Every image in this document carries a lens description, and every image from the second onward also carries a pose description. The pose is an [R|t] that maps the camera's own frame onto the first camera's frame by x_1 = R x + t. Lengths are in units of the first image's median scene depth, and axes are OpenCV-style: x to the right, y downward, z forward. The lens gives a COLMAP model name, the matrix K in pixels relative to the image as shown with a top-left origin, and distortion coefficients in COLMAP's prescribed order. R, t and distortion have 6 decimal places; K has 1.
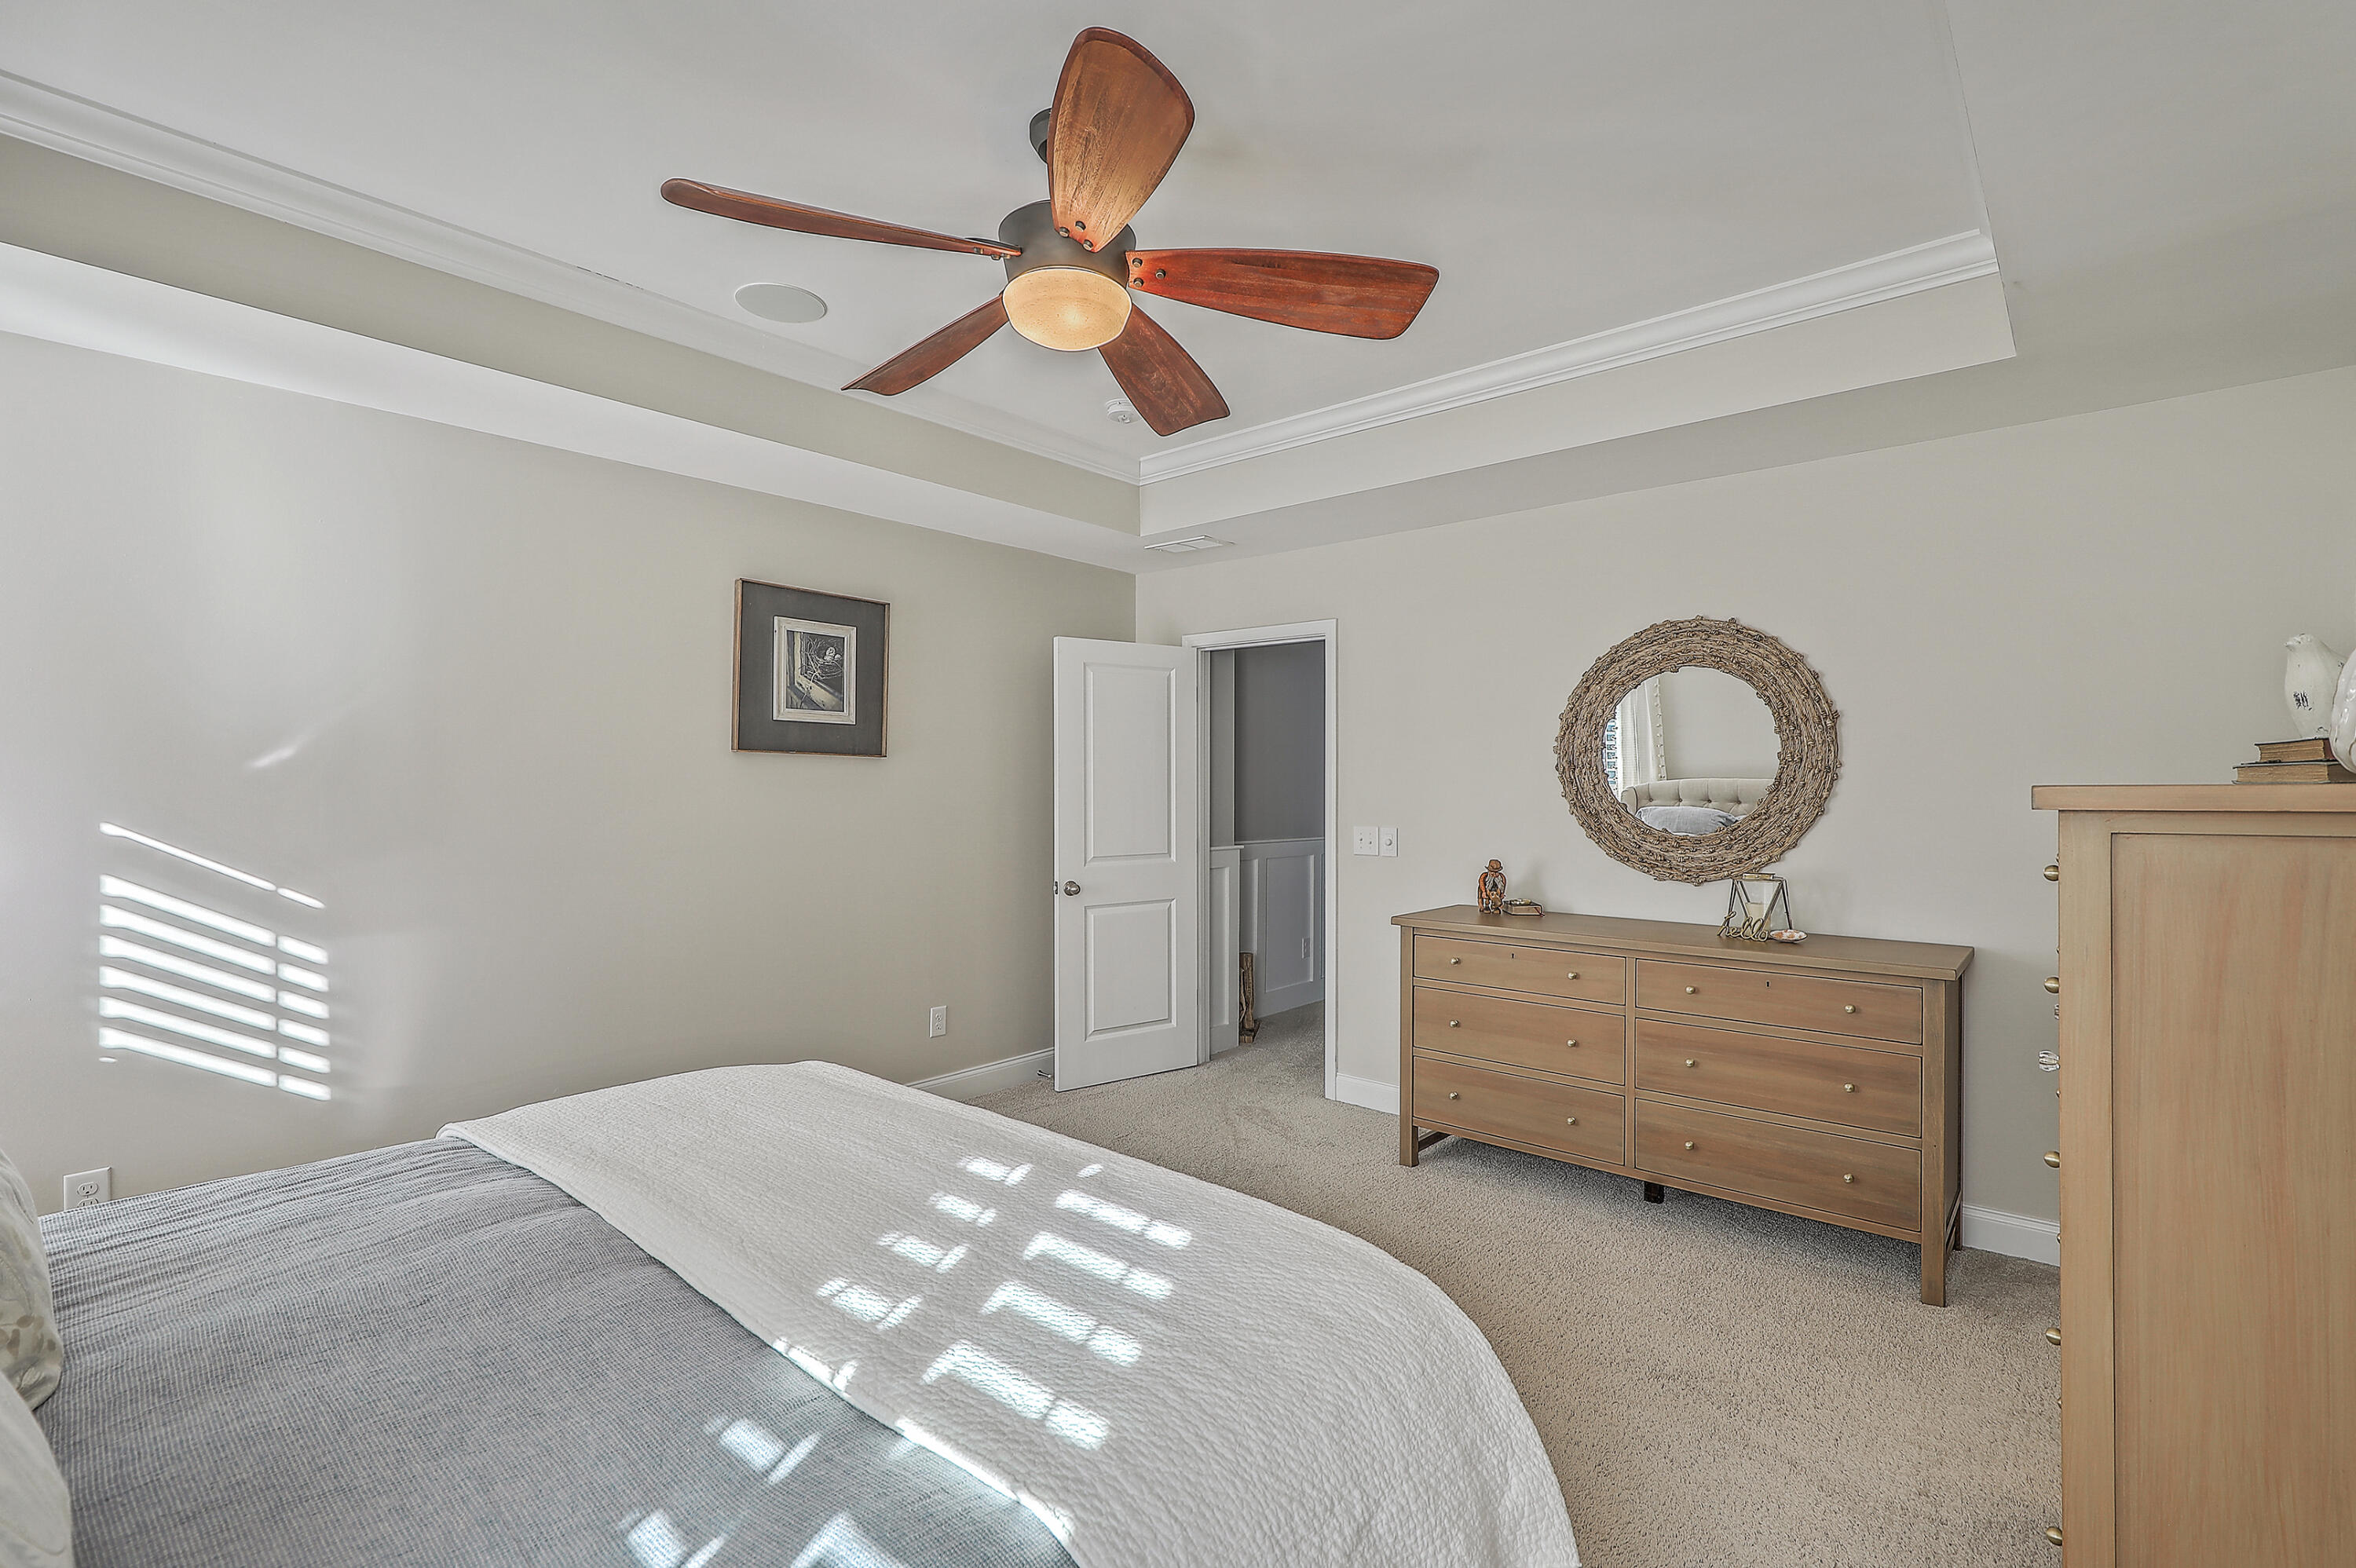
lens RADIAL K [[1072.1, 0, 1198.0], [0, 1072.1, 792.4], [0, 0, 1]] dist [0.002915, -0.000619]
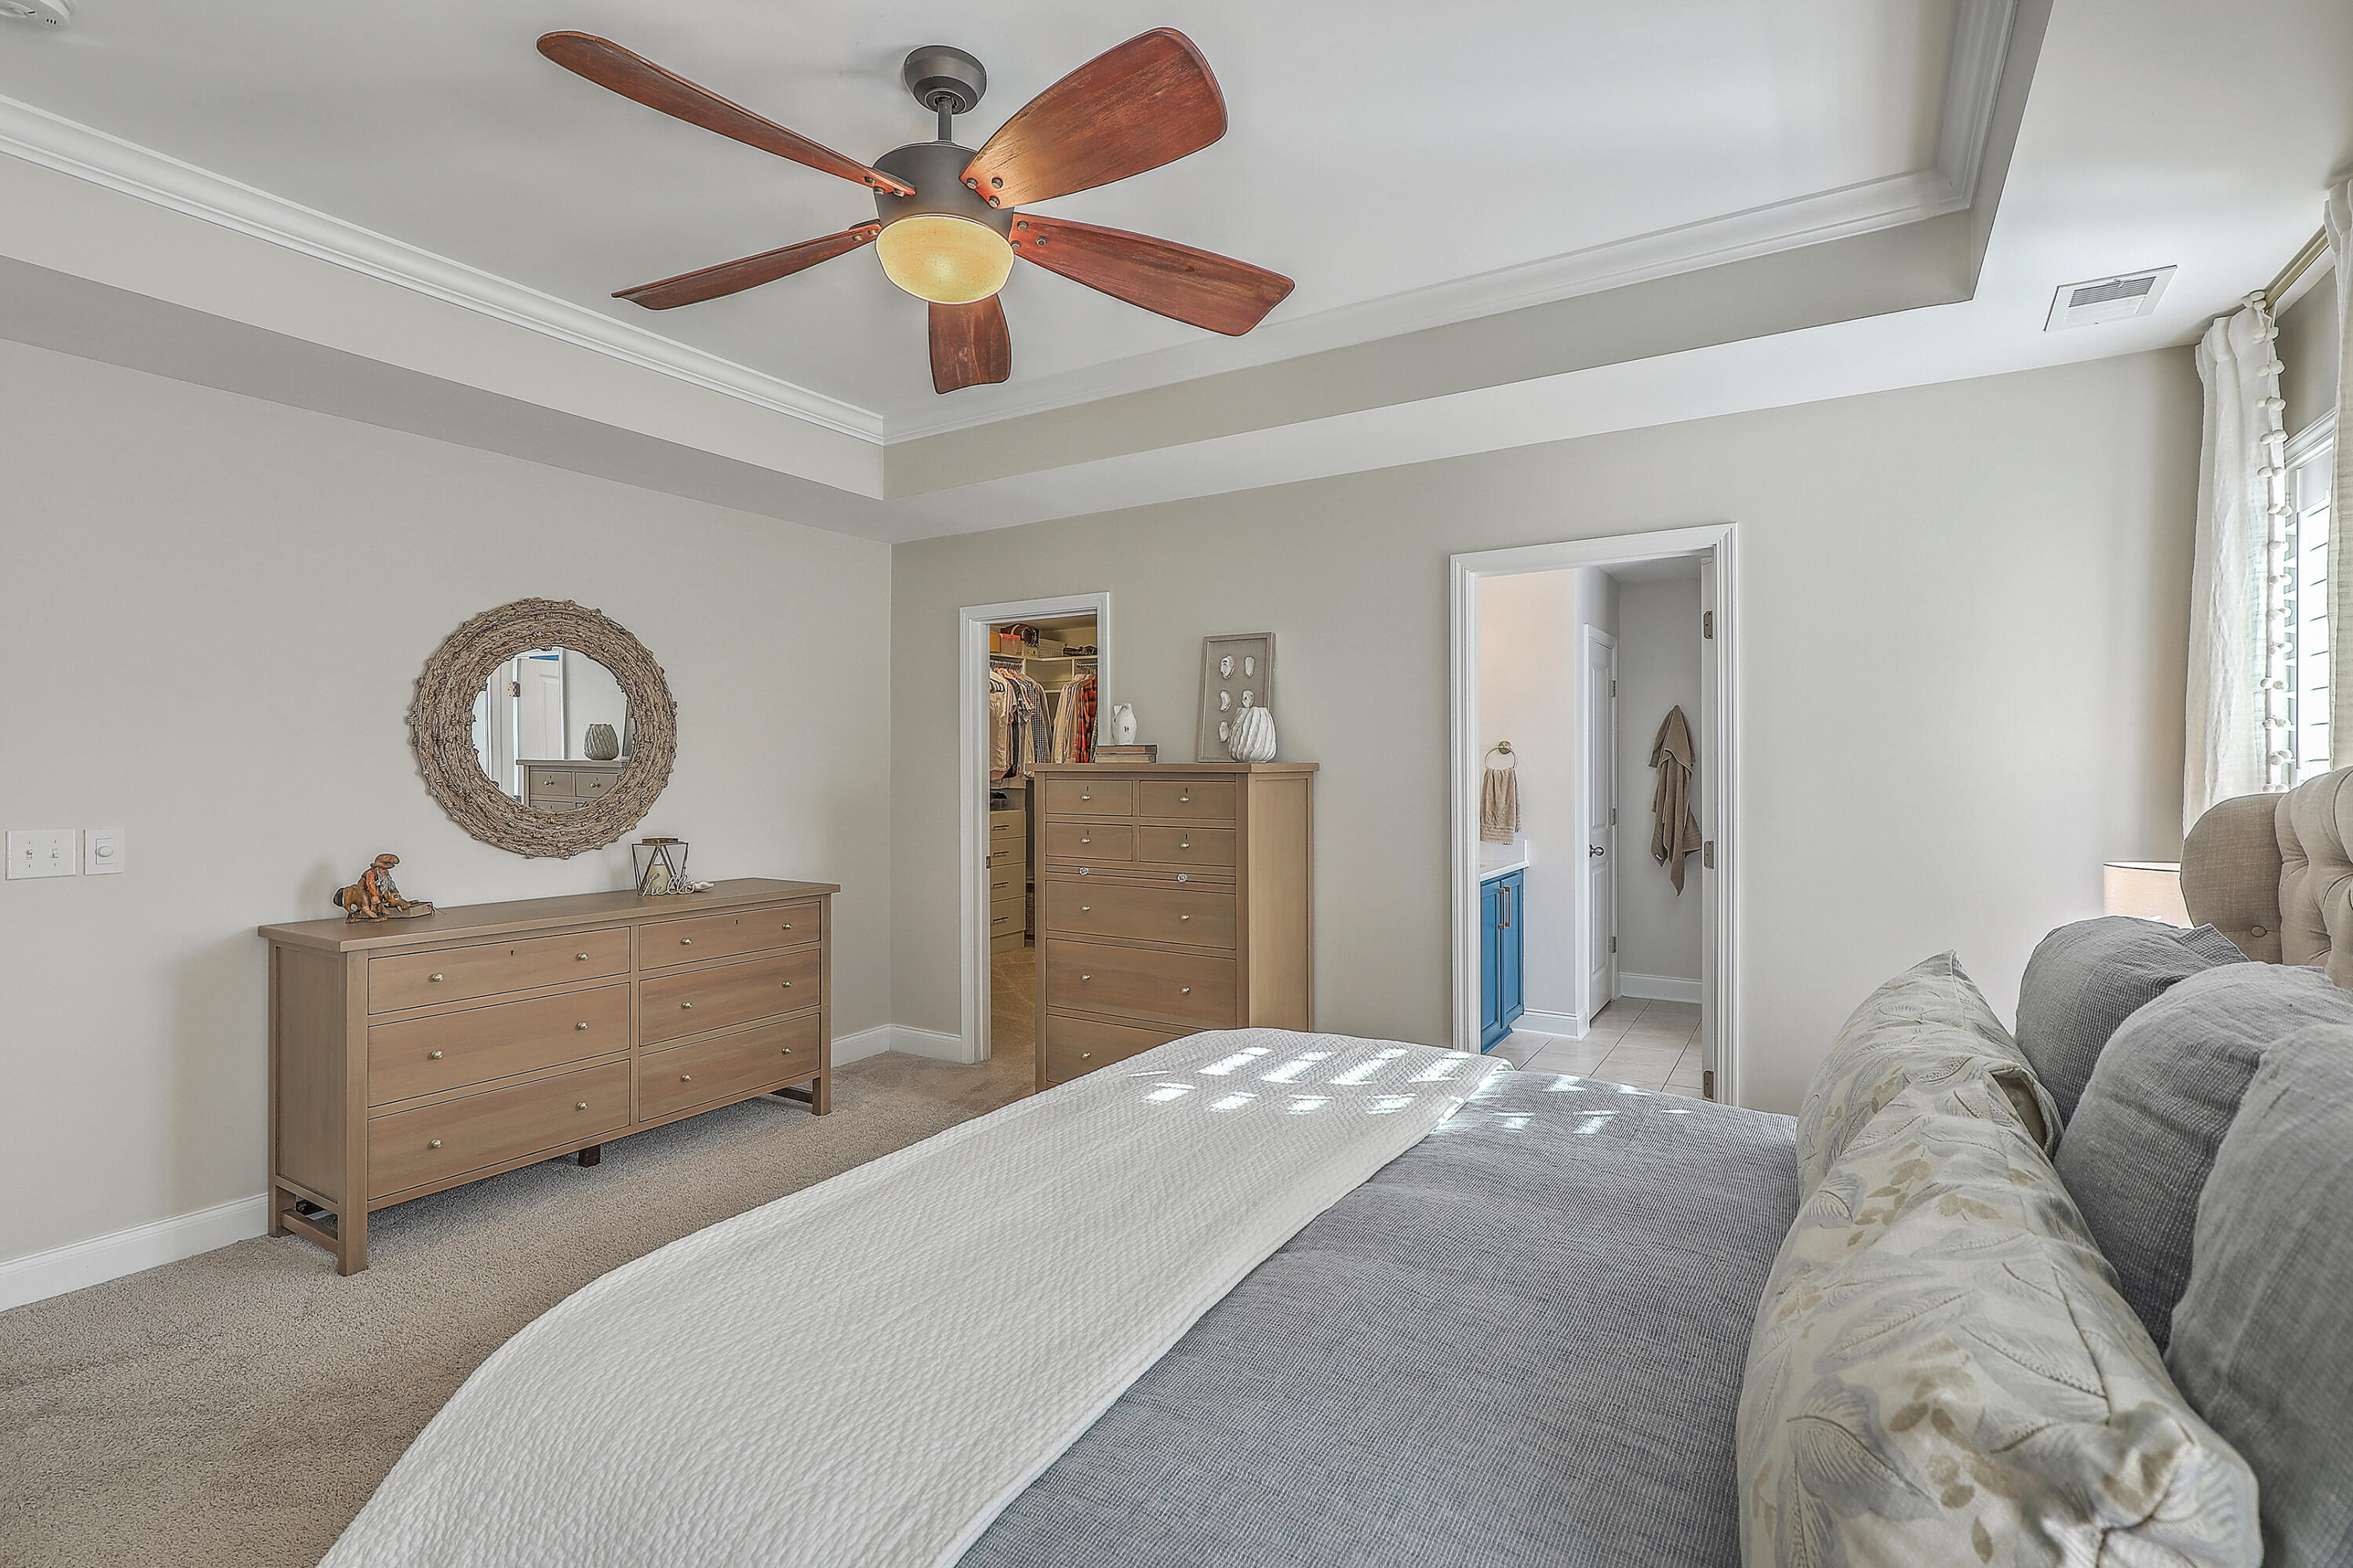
lens RADIAL K [[1099.8, 0, 1181.4], [0, 1099.8, 763.2], [0, 0, 1]] dist [-0.023053, -0.000186]
pose [[-0.162271, 0.000673, 0.986746, -0.692243], [0.006812, 0.999977, 0.000438, -0.002130], [-0.986723, 0.006793, -0.162272, 0.596646]]
